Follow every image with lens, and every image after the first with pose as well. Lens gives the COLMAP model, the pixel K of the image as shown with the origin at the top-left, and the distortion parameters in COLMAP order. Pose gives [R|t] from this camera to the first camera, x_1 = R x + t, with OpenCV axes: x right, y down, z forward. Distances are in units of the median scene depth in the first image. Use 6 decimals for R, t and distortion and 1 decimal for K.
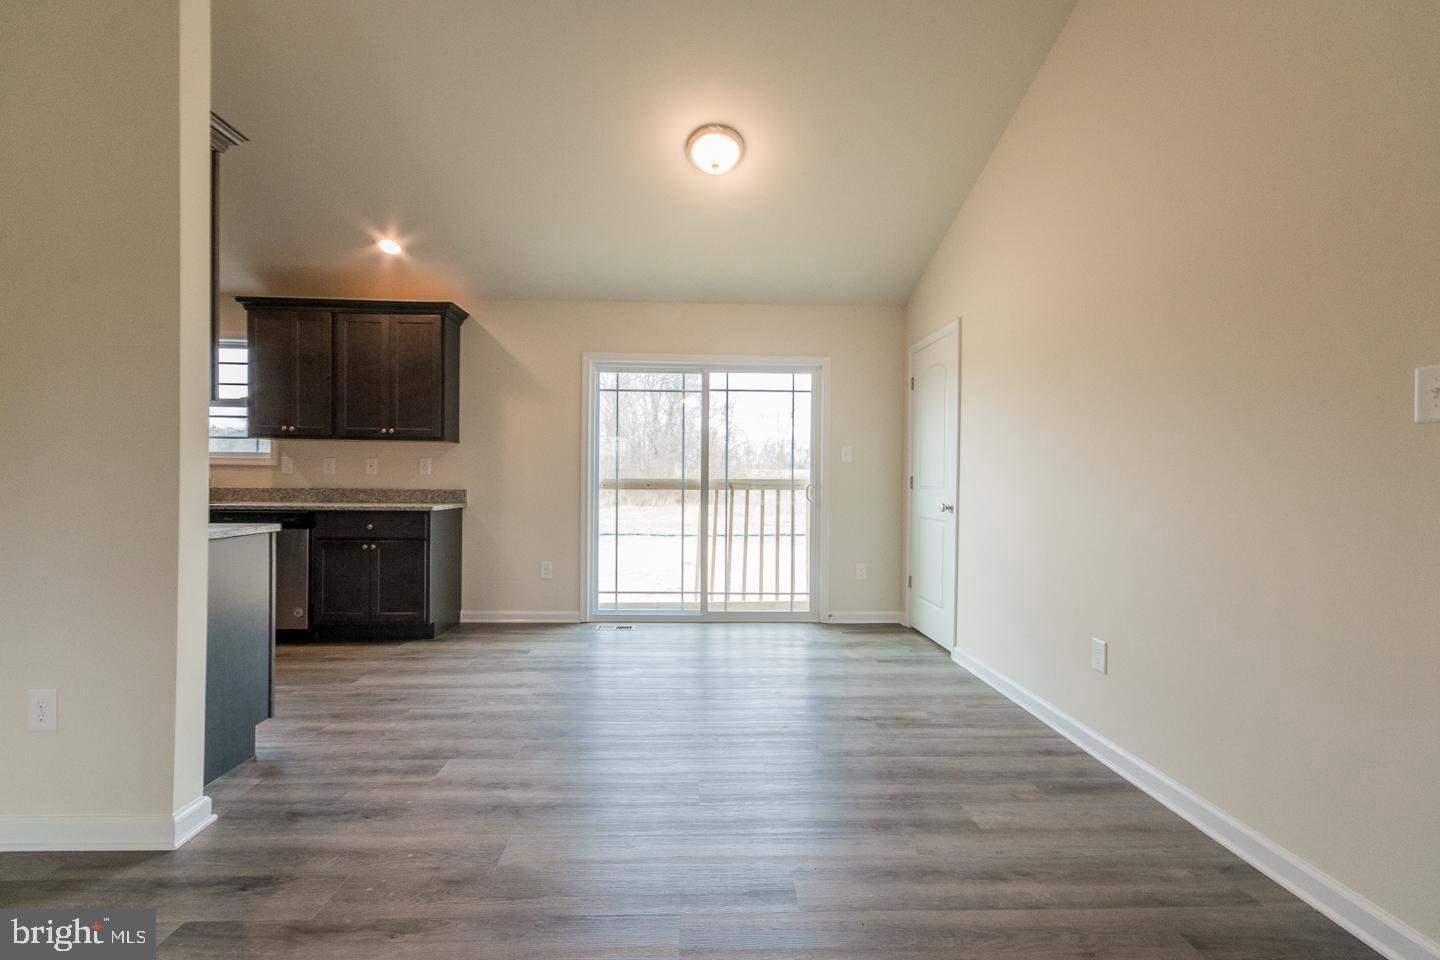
lens RADIAL K [[637.5, 0, 712.2], [0, 637.5, 483.4], [0, 0, 1]] dist [0.002622, 0.000461]
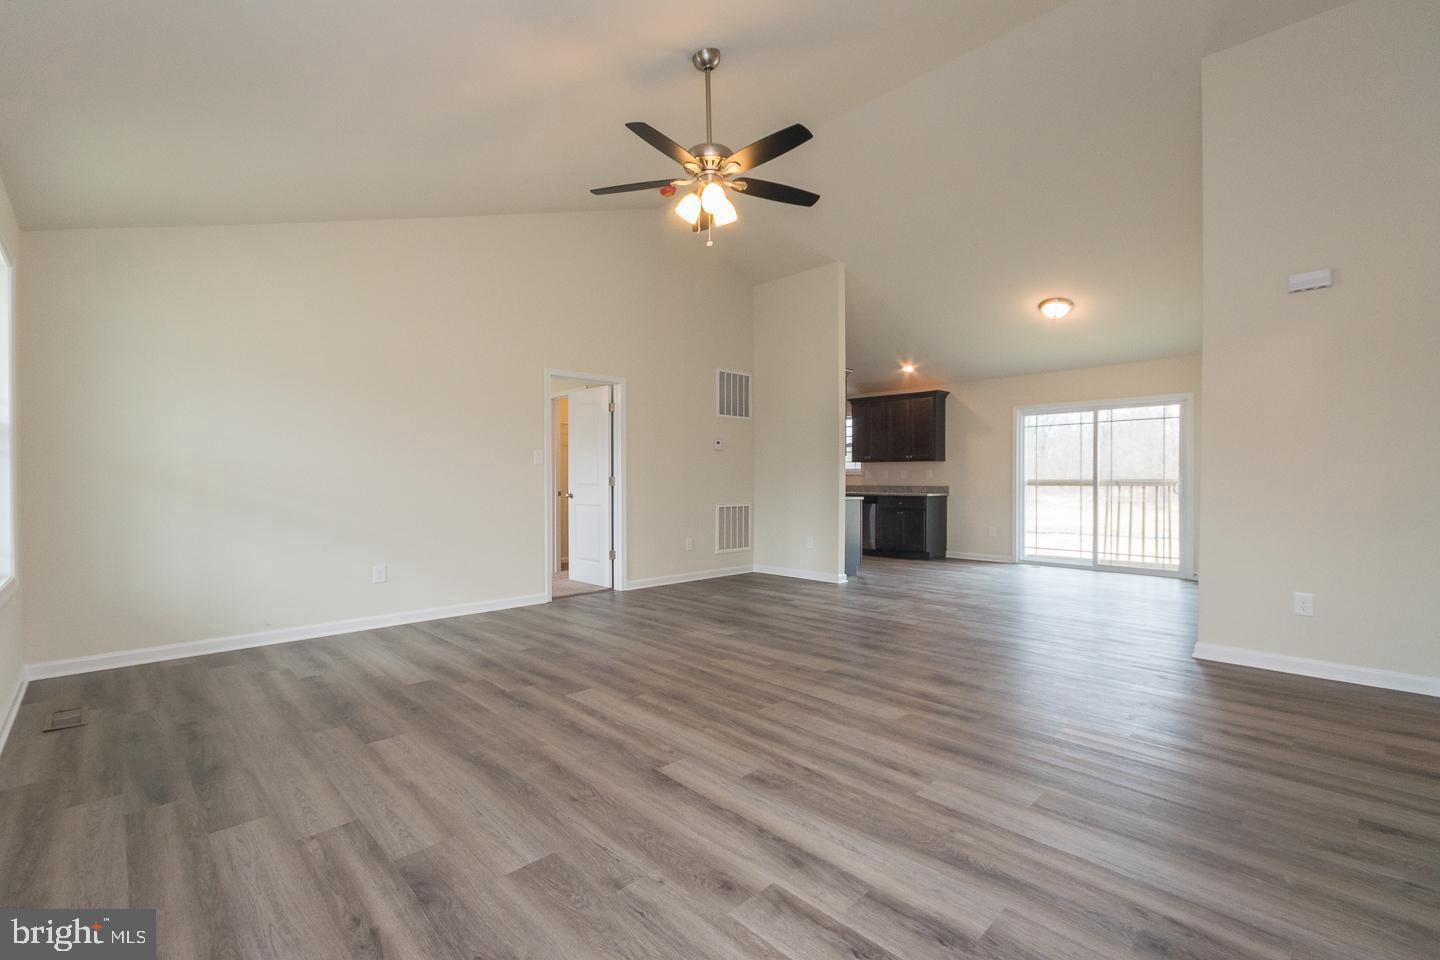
lens RADIAL K [[631.1, 0, 726.7], [0, 631.1, 481.4], [0, 0, 1]] dist [0.004852, 0.000192]
pose [[0.685804, -0.006707, -0.727755, 0.525430], [0.001941, 0.999971, -0.007387, 0.008536], [0.727784, 0.003654, 0.685797, -0.757296]]
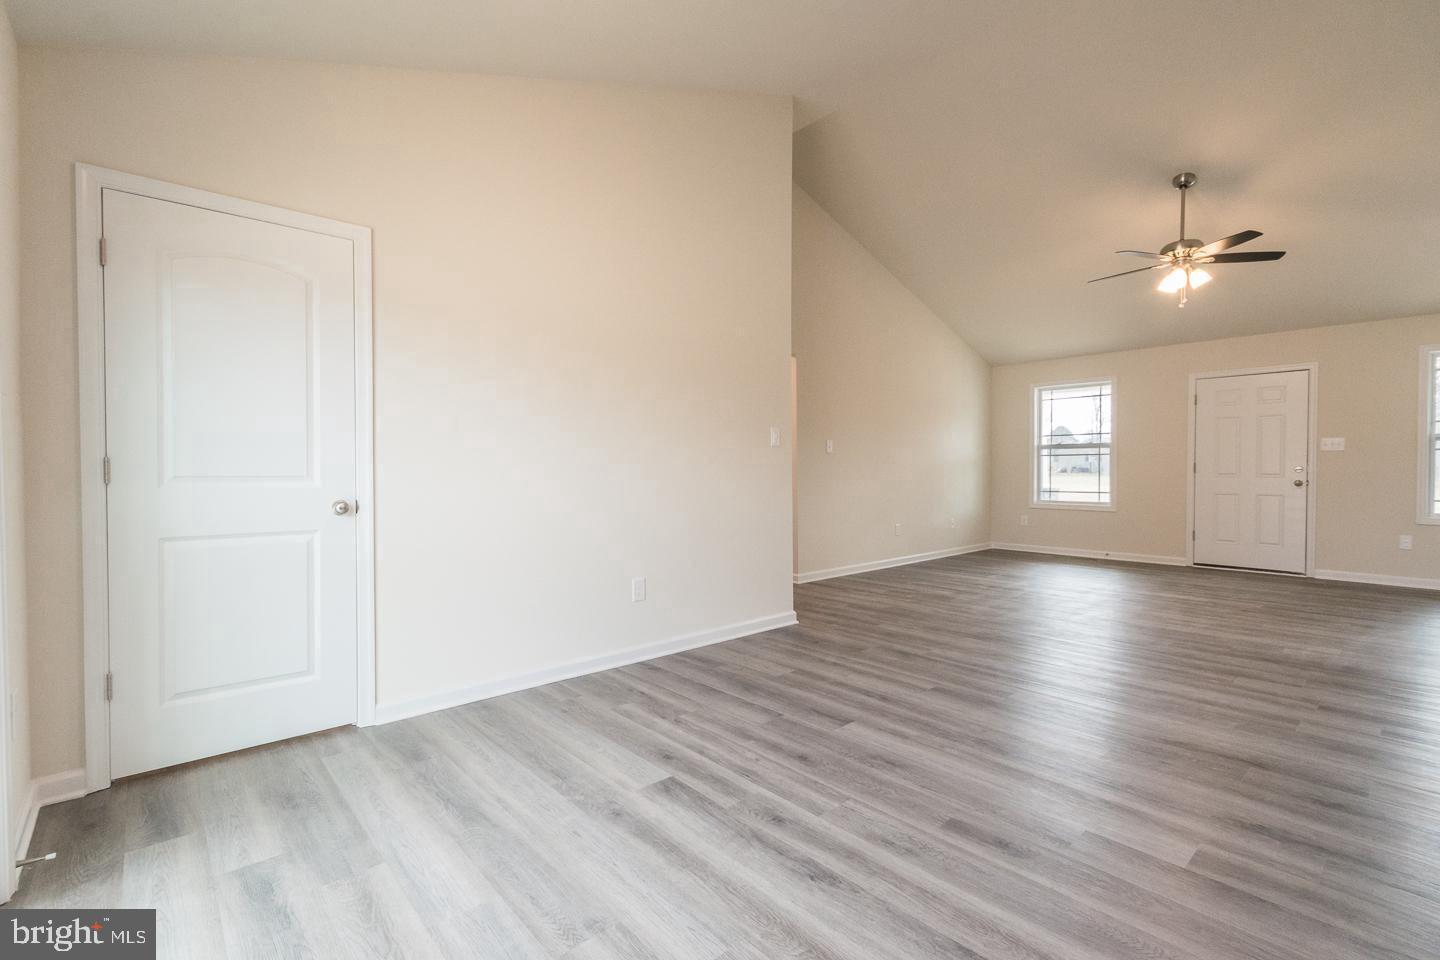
lens RADIAL K [[645.6, 0, 714.9], [0, 645.6, 482.6], [0, 0, 1]] dist [0.006883, 0.000176]
pose [[-0.637620, -0.023617, 0.769989, -0.327537], [0.001212, 0.999498, 0.031660, -0.007722], [-0.770350, 0.021121, -0.637271, 0.970696]]
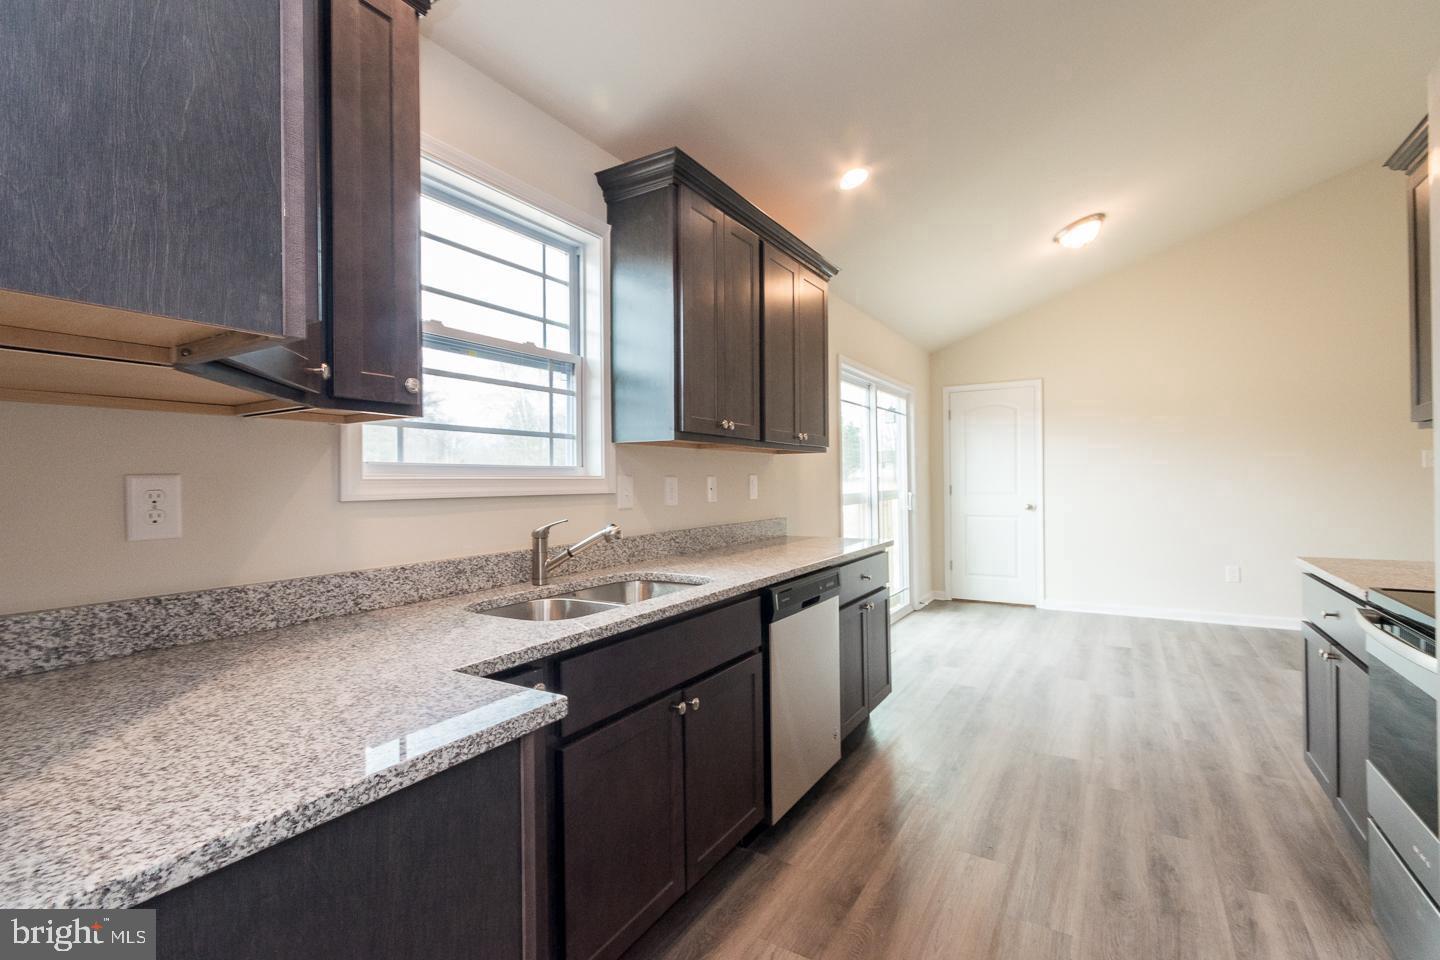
lens RADIAL K [[642.4, 0, 719.9], [0, 642.4, 478.1], [0, 0, 1]] dist [0.000325, -0.000373]
pose [[0.556634, -0.013015, 0.830656, -1.071232], [0.022318, 0.999751, 0.000710, -0.038665], [-0.830458, 0.018143, 0.556786, 0.661133]]
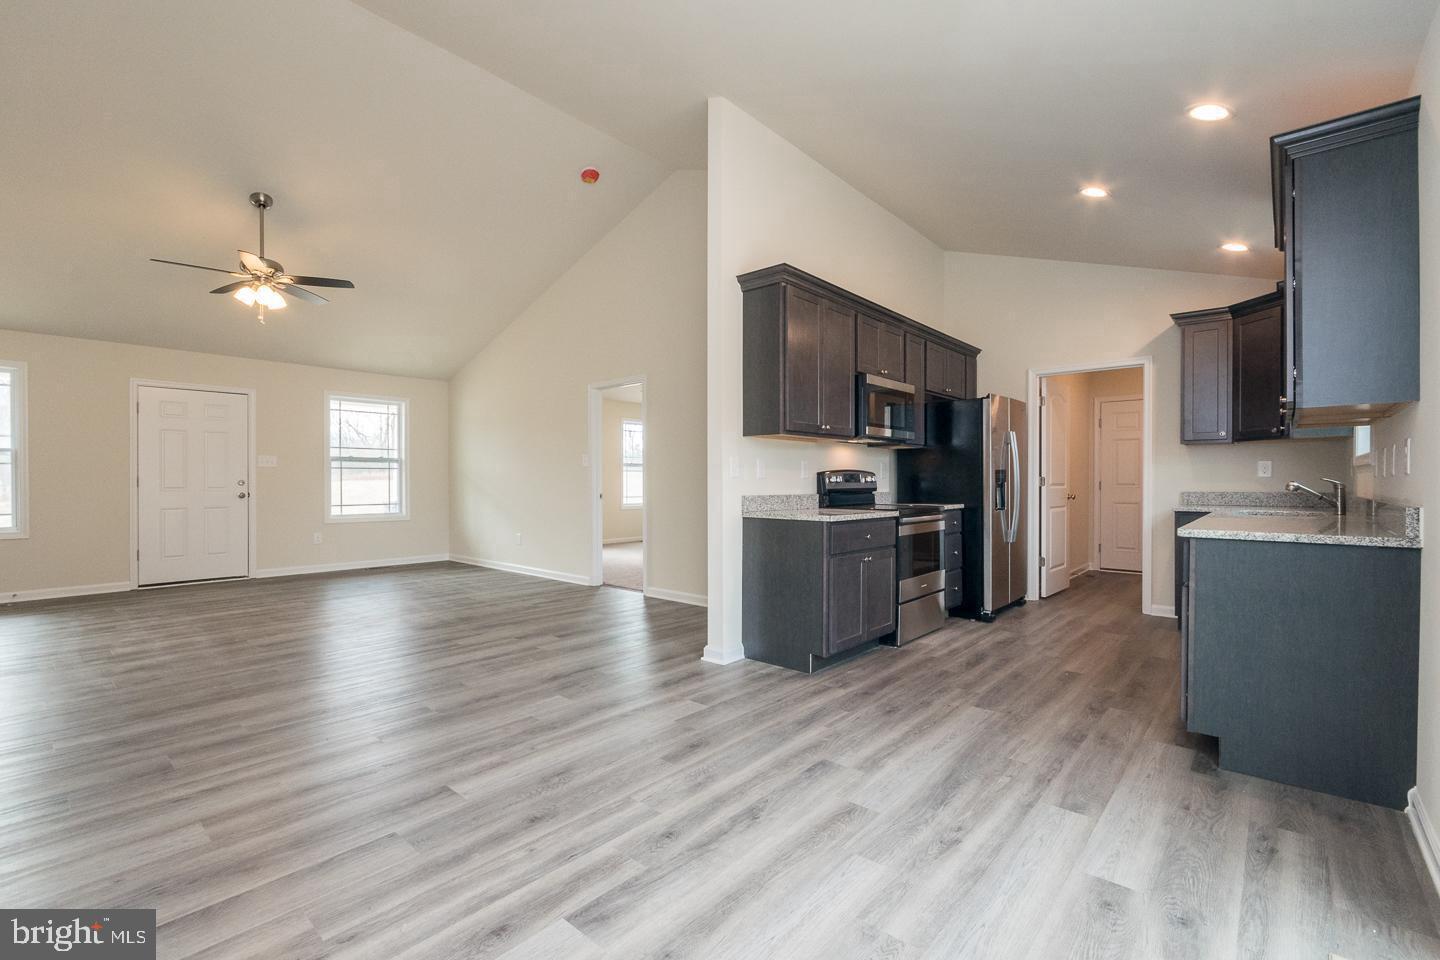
lens RADIAL K [[634.0, 0, 712.9], [0, 634.0, 483.1], [0, 0, 1]] dist [0.006363, 0.000079]
pose [[-0.691326, -0.005300, -0.722523, 0.253292], [-0.009411, 0.999954, 0.001669, -0.003337], [0.722482, 0.007953, -0.691344, 0.978484]]
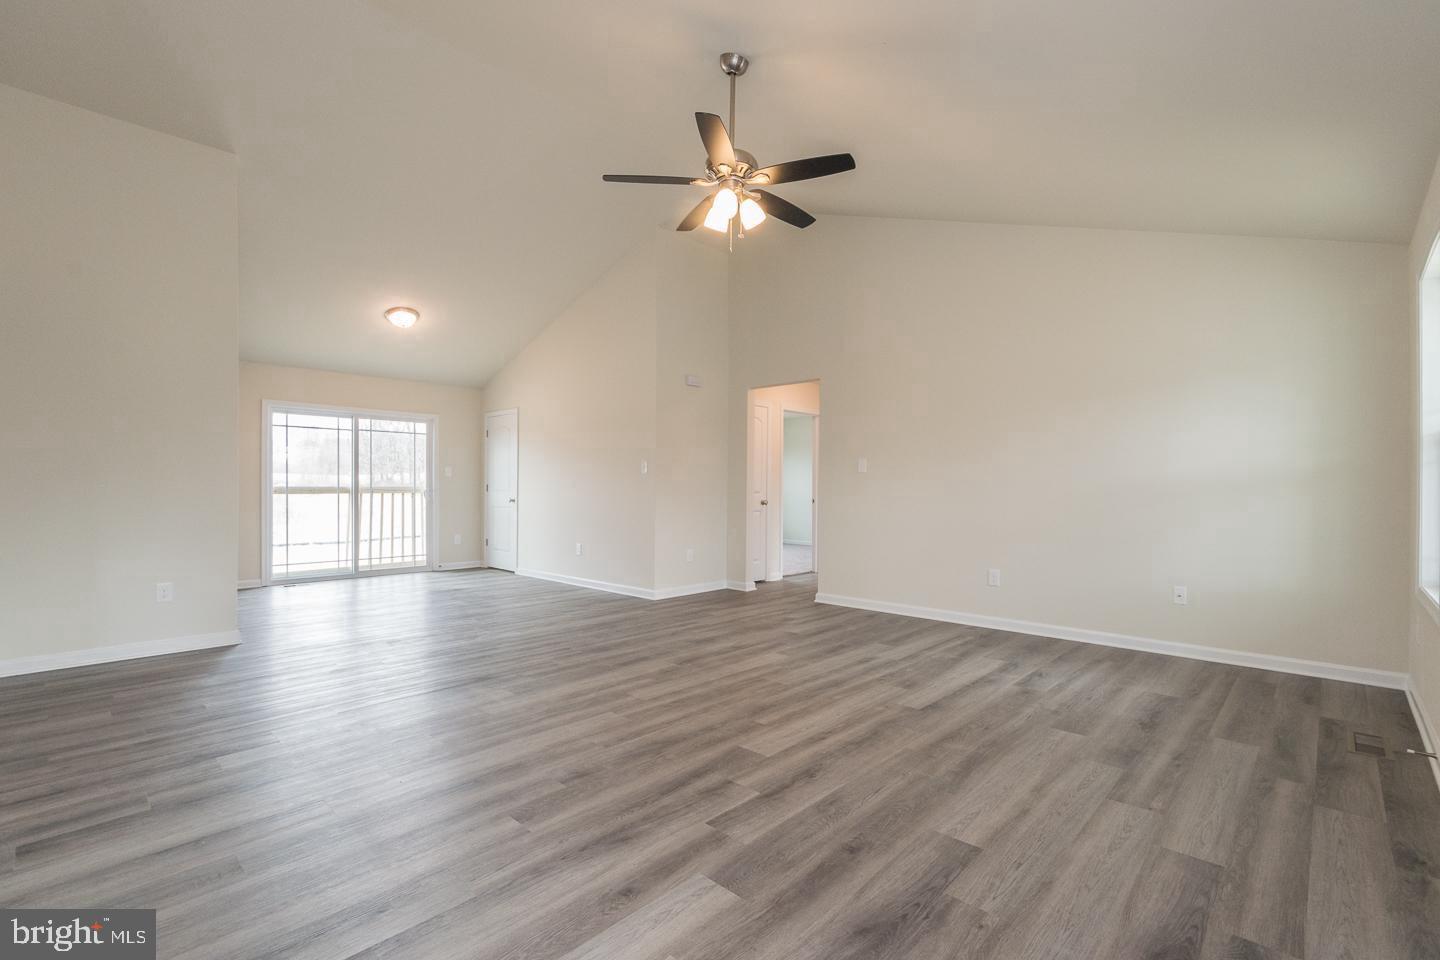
lens RADIAL K [[631.1, 0, 726.7], [0, 631.1, 481.4], [0, 0, 1]] dist [0.004852, 0.000192]
pose [[0.707273, 0.002034, 0.706937, -0.491058], [0.006024, 0.999942, -0.008904, -0.000372], [-0.706915, 0.010556, 0.707220, -0.780824]]
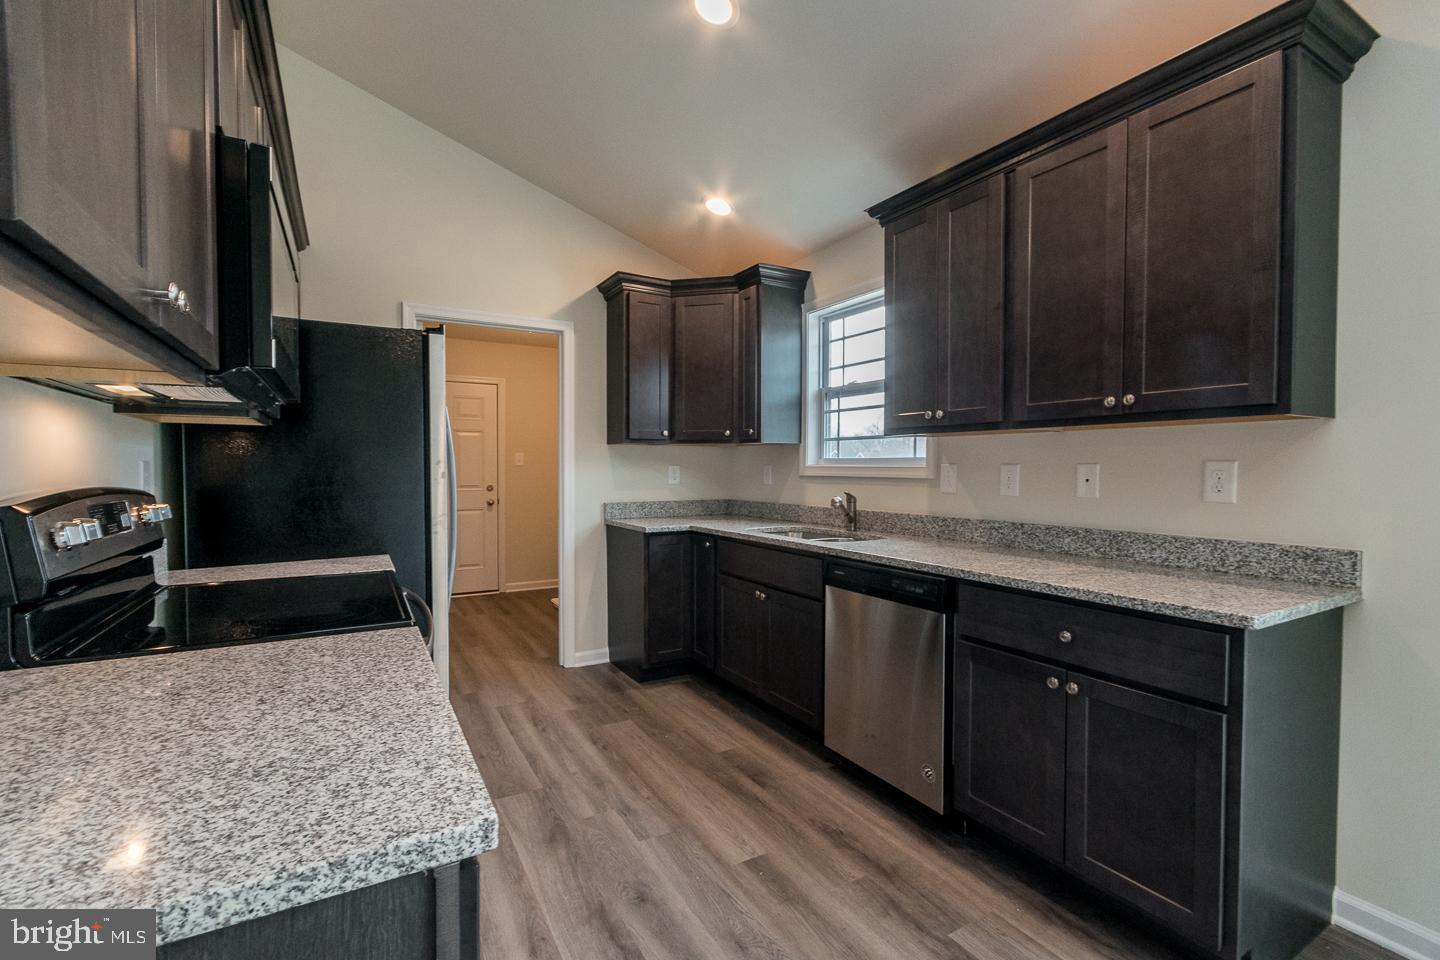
lens RADIAL K [[628.2, 0, 716.9], [0, 628.2, 483.5], [0, 0, 1]] dist [0.000931, 0.000006]
pose [[0.467692, 0.012809, -0.883799, -0.254651], [-0.000164, 0.999896, 0.014405, -0.032369], [0.883892, -0.006592, 0.467645, 0.546926]]
